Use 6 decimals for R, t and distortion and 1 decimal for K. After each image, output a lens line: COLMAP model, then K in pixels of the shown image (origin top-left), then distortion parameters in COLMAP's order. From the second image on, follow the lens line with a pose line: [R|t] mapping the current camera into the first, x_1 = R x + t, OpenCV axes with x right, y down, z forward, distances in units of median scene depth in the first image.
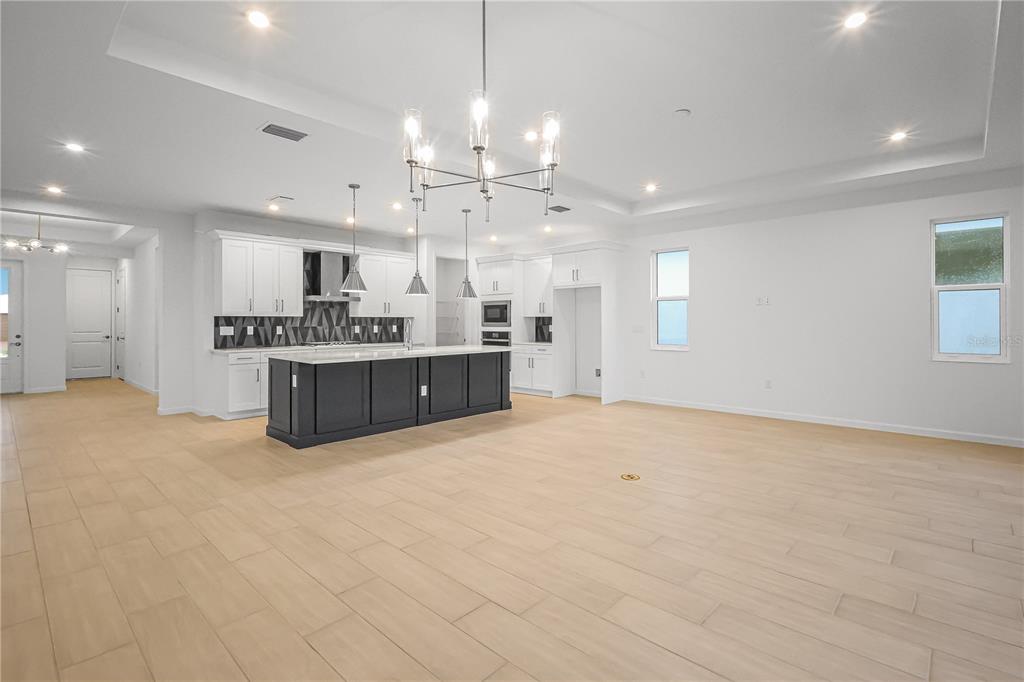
lens RADIAL K [[486.0, 0, 513.0], [0, 486.0, 317.9], [0, 0, 1]] dist [-0.000515, -0.000112]
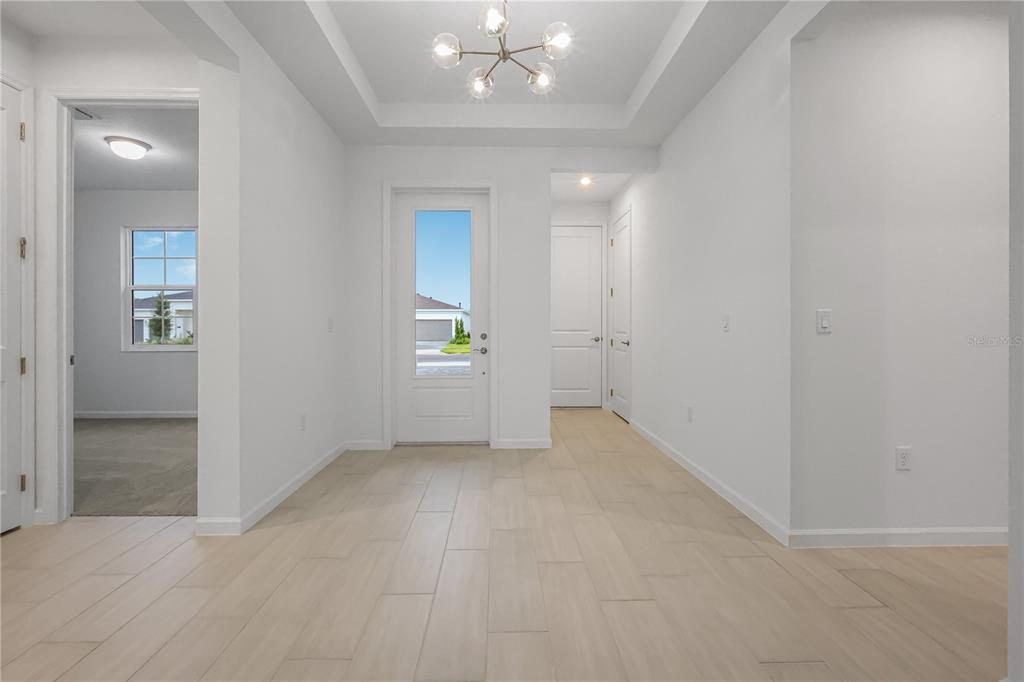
lens RADIAL K [[476.1, 0, 511.4], [0, 476.1, 329.8], [0, 0, 1]] dist [-0.000410, -0.000002]
pose [[0.709000, 0.009165, -0.705149, -0.719496], [0.003245, 0.999863, 0.016258, 0.026045], [0.705201, -0.013815, 0.708872, 0.745695]]
